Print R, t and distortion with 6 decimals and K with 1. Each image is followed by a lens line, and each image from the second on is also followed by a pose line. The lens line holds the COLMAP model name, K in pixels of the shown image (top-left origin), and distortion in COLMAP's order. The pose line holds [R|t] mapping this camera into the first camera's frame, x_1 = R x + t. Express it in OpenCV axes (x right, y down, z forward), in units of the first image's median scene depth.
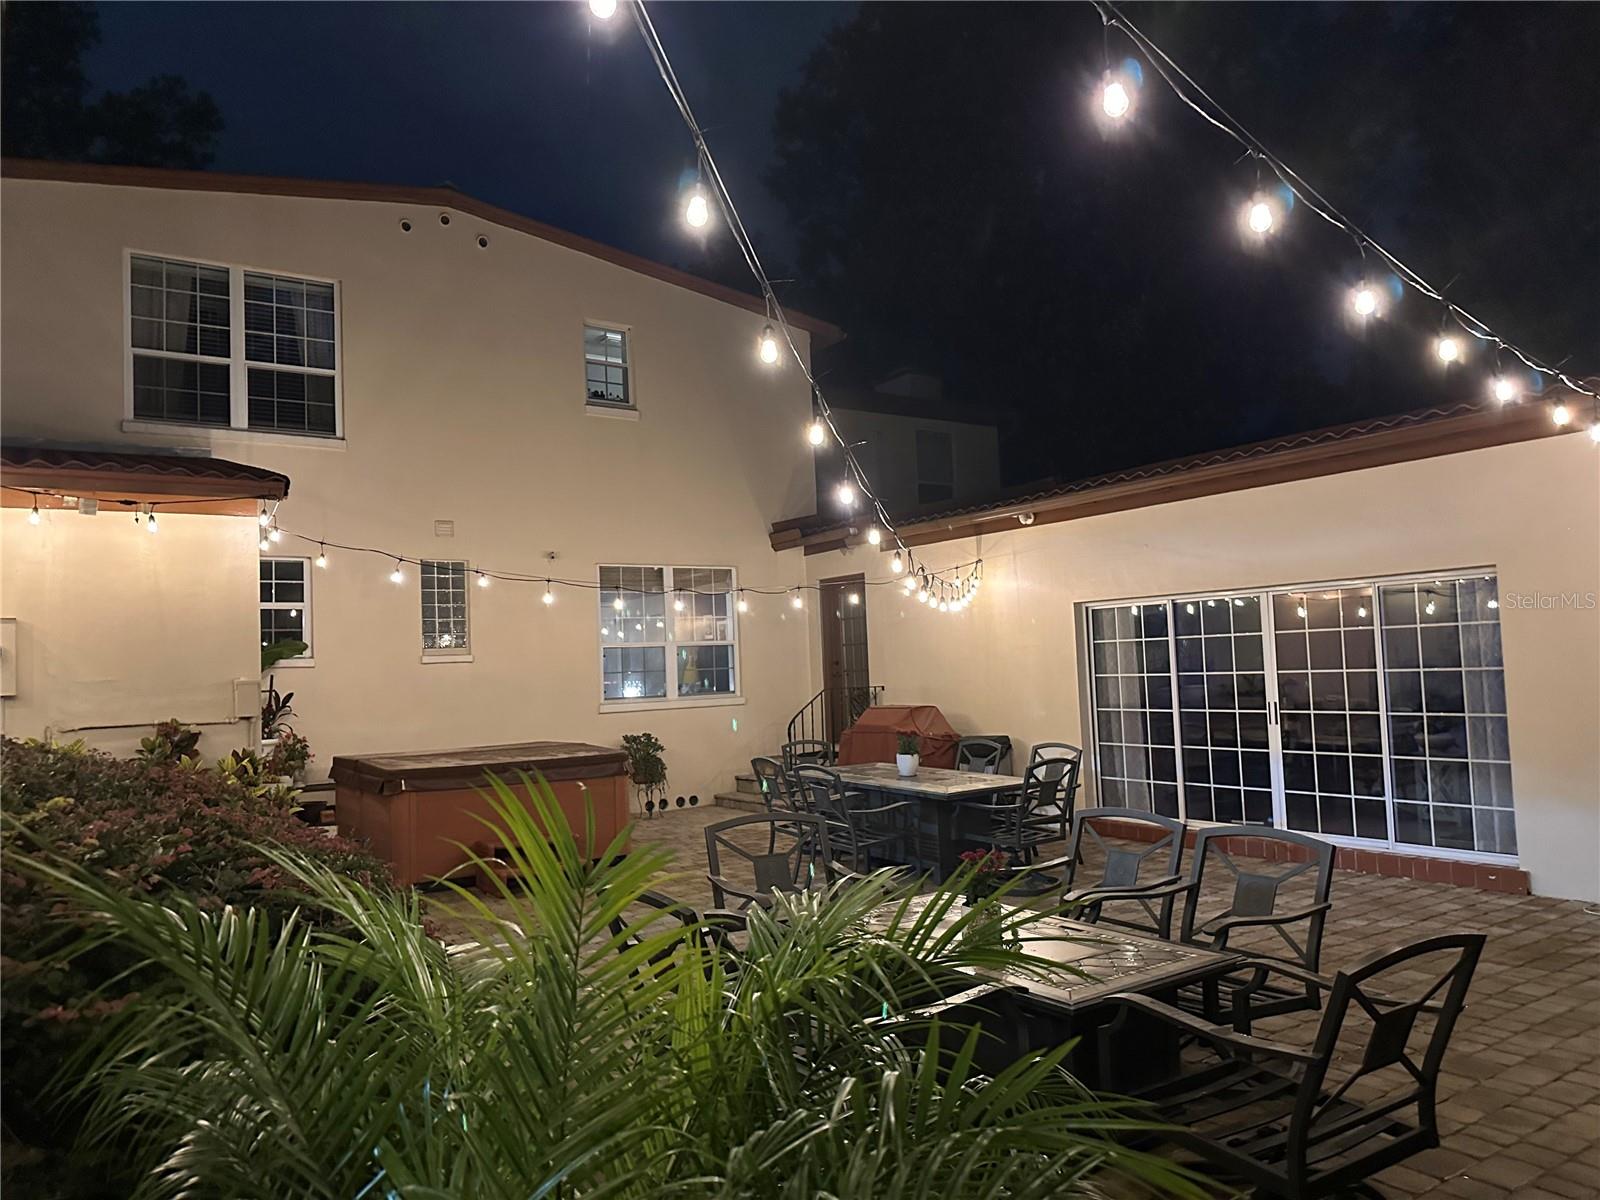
lens RADIAL K [[1124.3, 0, 797.1], [0, 1124.3, 599.4], [0, 0, 1]] dist [0.059404, -0.067655]
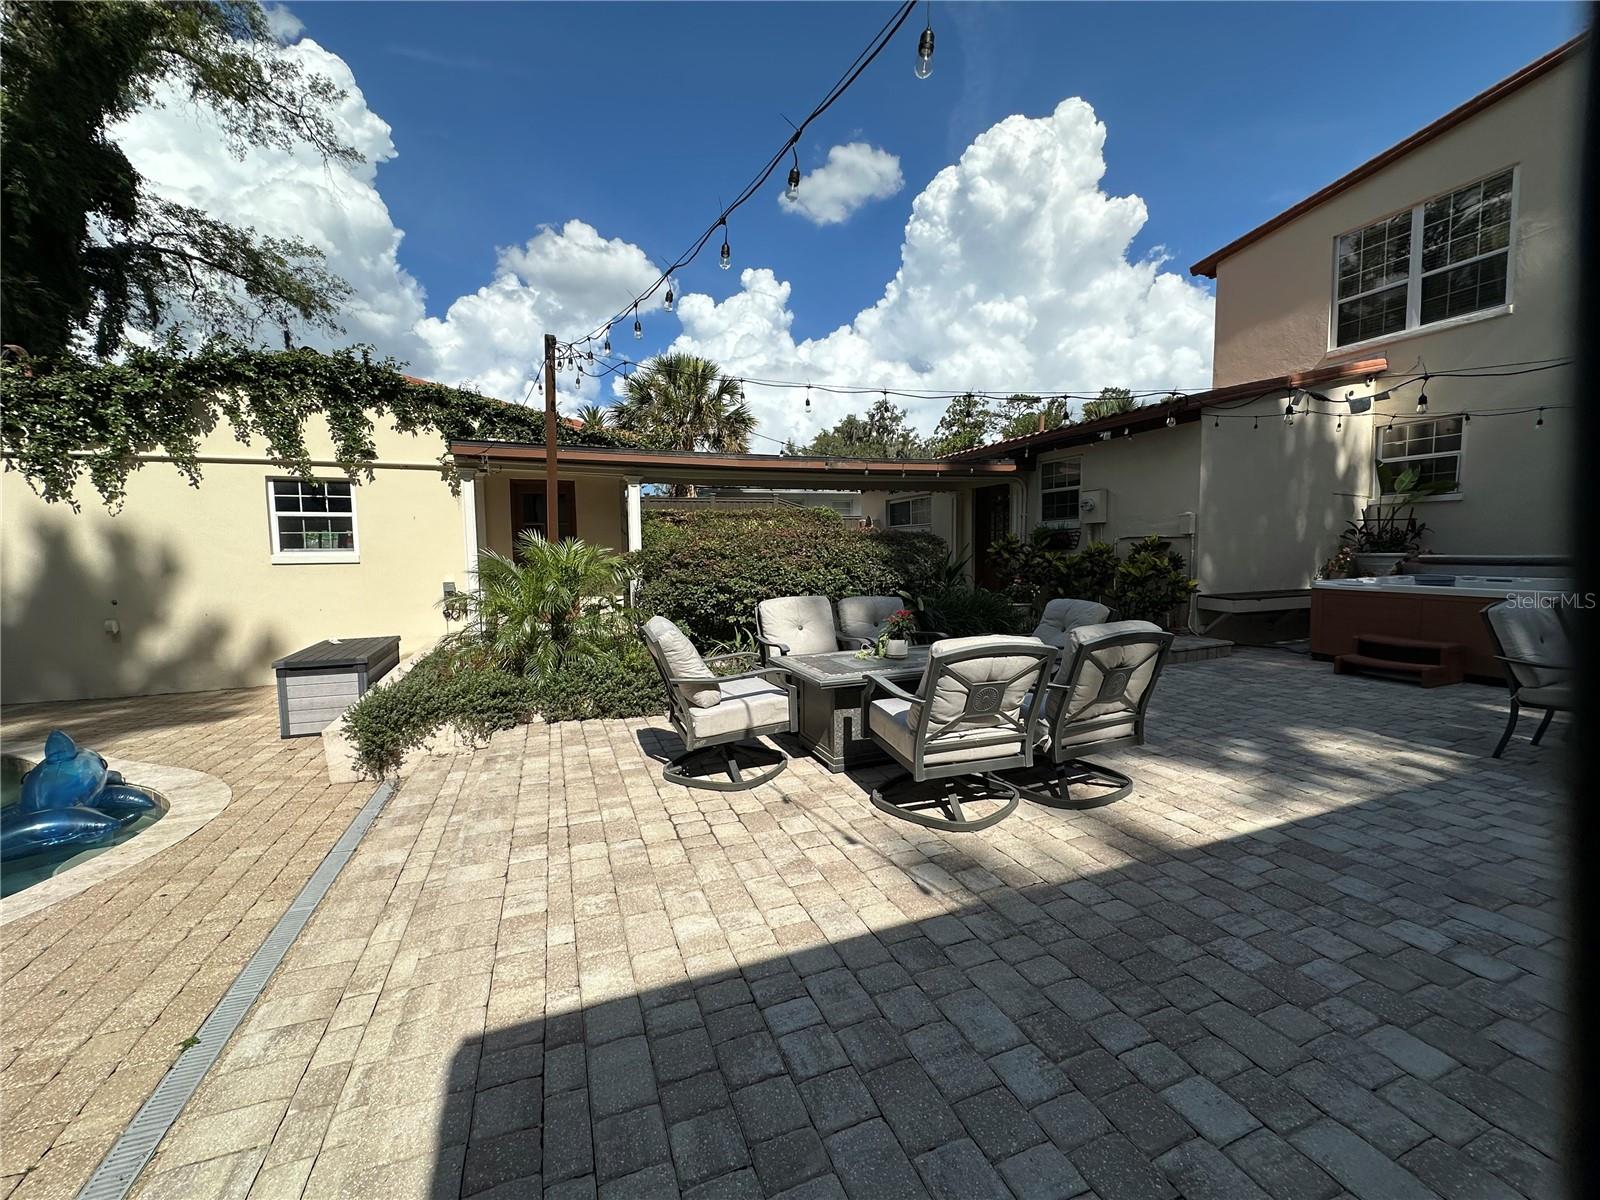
lens RADIAL K [[638.1, 0, 797.9], [0, 638.1, 598.4], [0, 0, 1]] dist [-0.002122, 0.000610]
pose [[-0.204274, 0.110238, -0.972687, 0.434183], [0.081830, 0.992084, 0.095251, 0.038020], [0.975488, -0.060137, -0.211678, 0.398998]]
